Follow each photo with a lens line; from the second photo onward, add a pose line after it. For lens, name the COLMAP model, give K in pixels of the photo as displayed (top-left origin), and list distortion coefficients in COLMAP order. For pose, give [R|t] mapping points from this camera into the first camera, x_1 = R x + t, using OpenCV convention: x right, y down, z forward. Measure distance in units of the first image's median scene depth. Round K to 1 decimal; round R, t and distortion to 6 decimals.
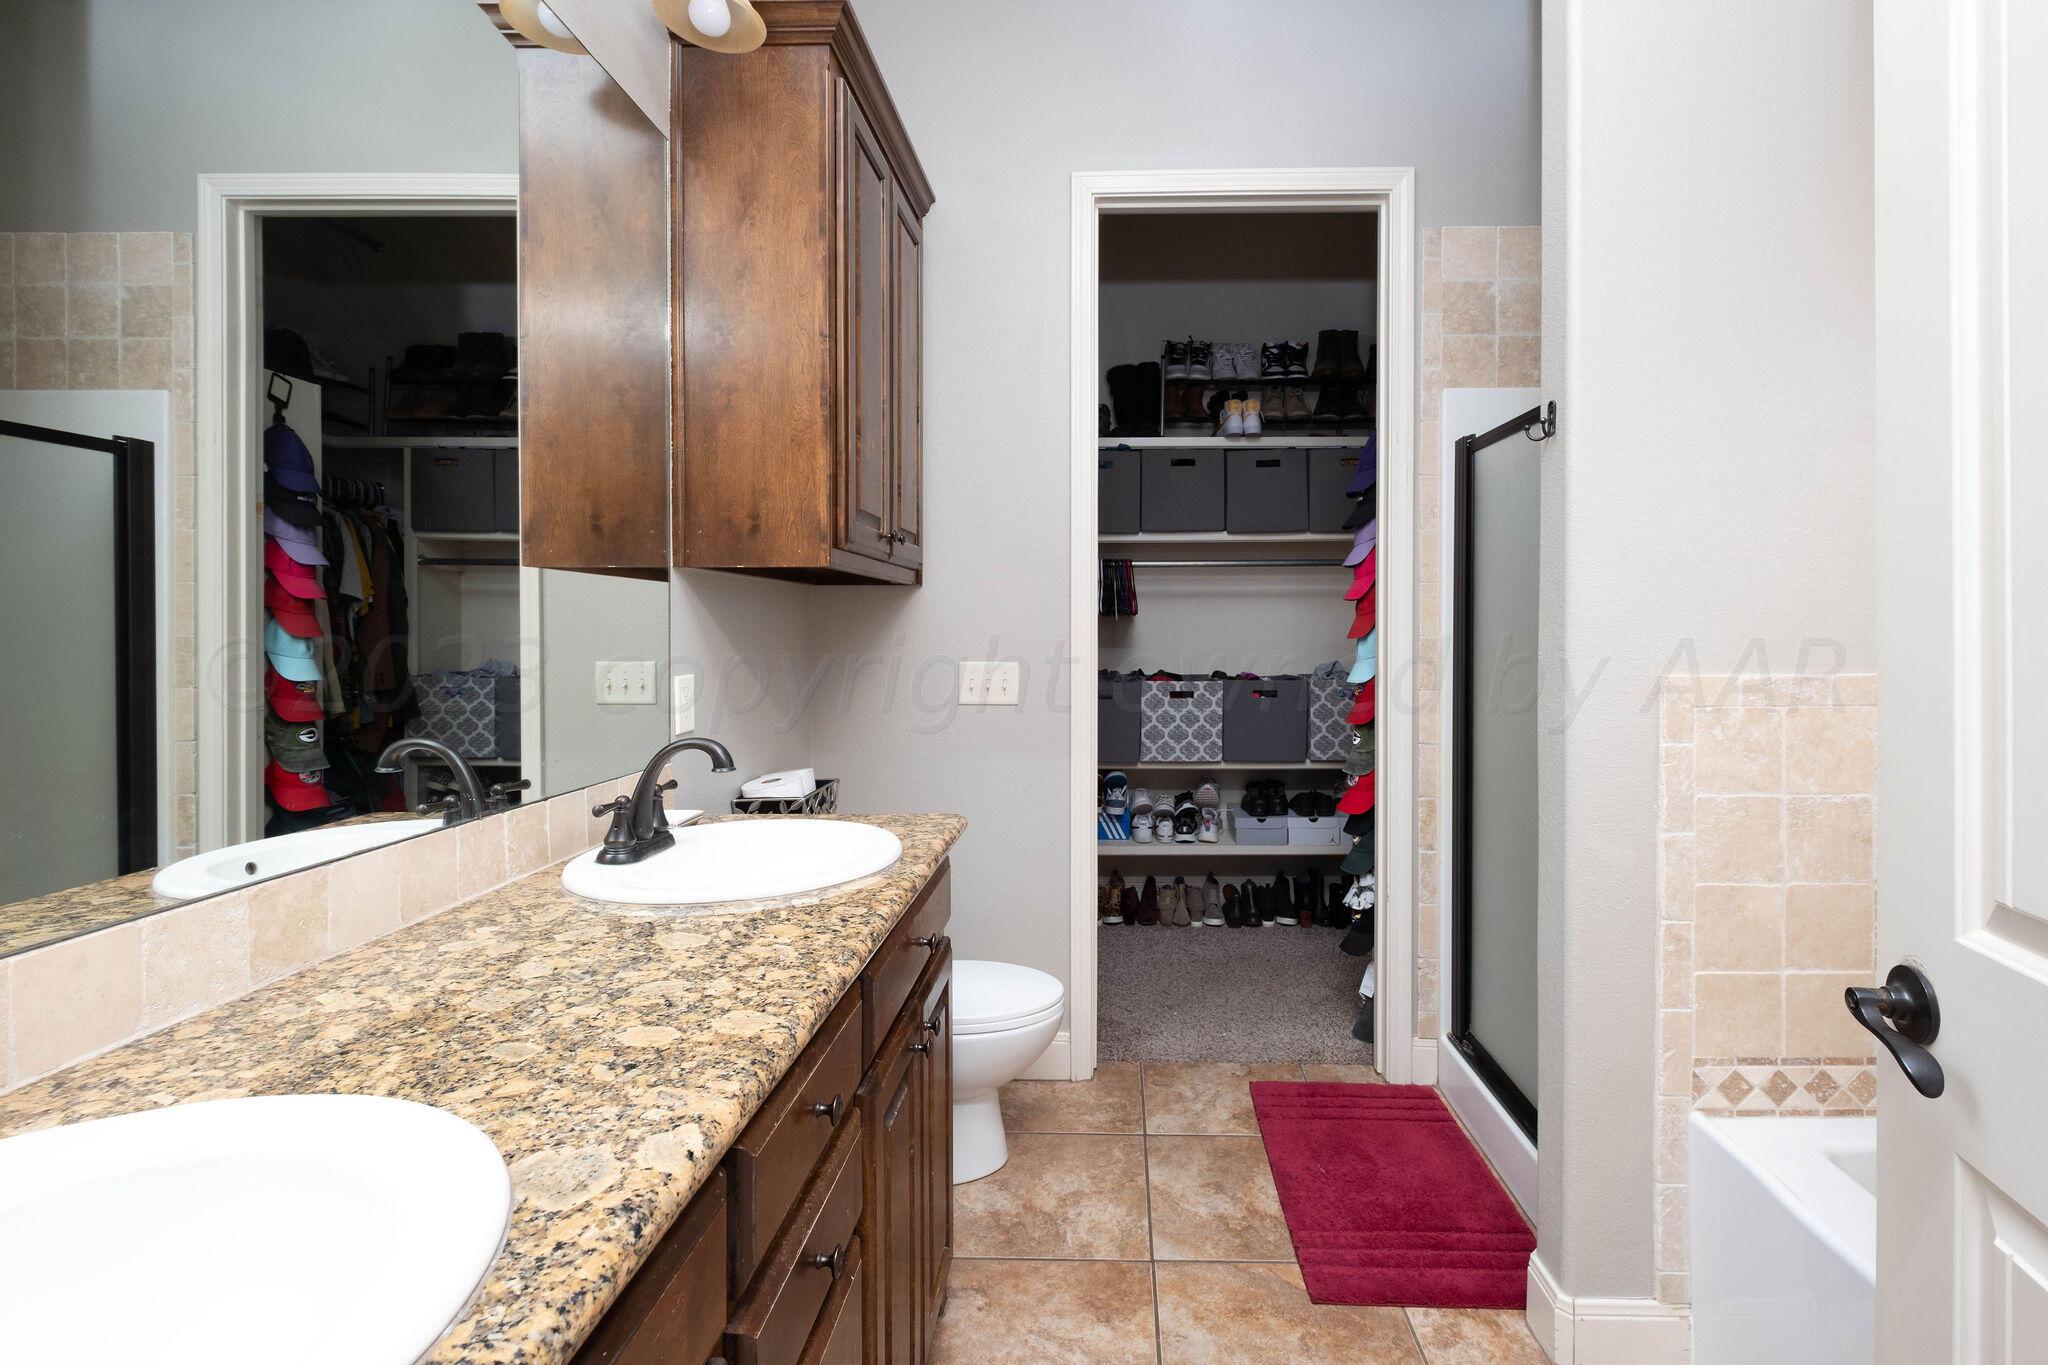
lens RADIAL K [[932.5, 0, 1094.6], [0, 932.5, 636.0], [0, 0, 1]] dist [0.015704, -0.008529]
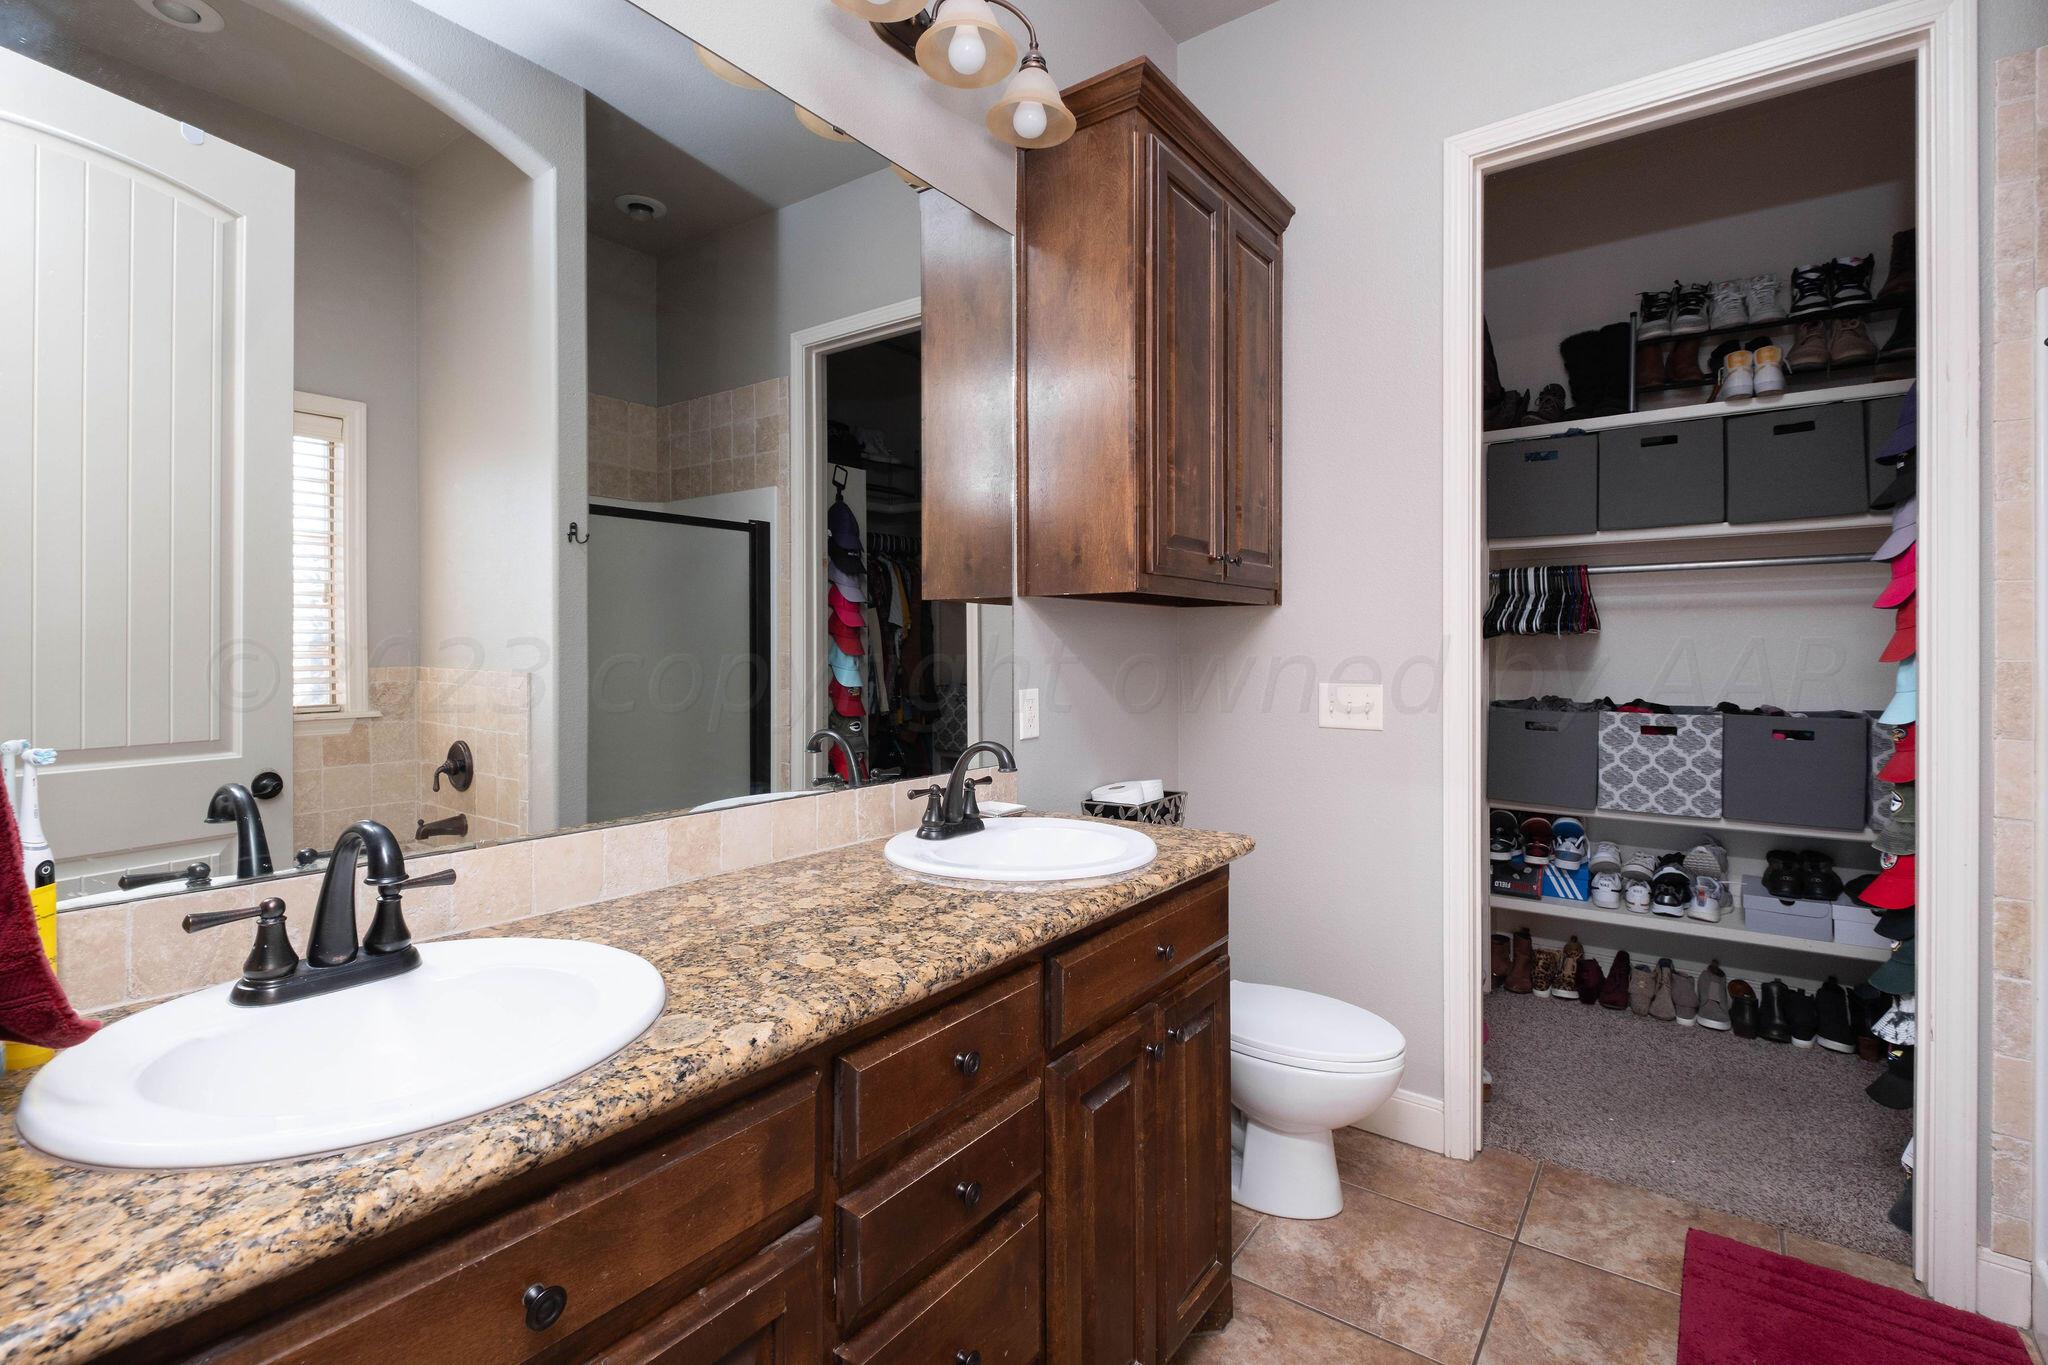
lens RADIAL K [[936.2, 0, 1016.1], [0, 936.2, 649.8], [0, 0, 1]] dist [0.012159, -0.006974]
pose [[0.813739, -0.000198, -0.581231, 0.164985], [-0.003367, 0.999982, -0.005054, -0.000616], [0.581221, 0.006070, 0.813723, 0.030446]]
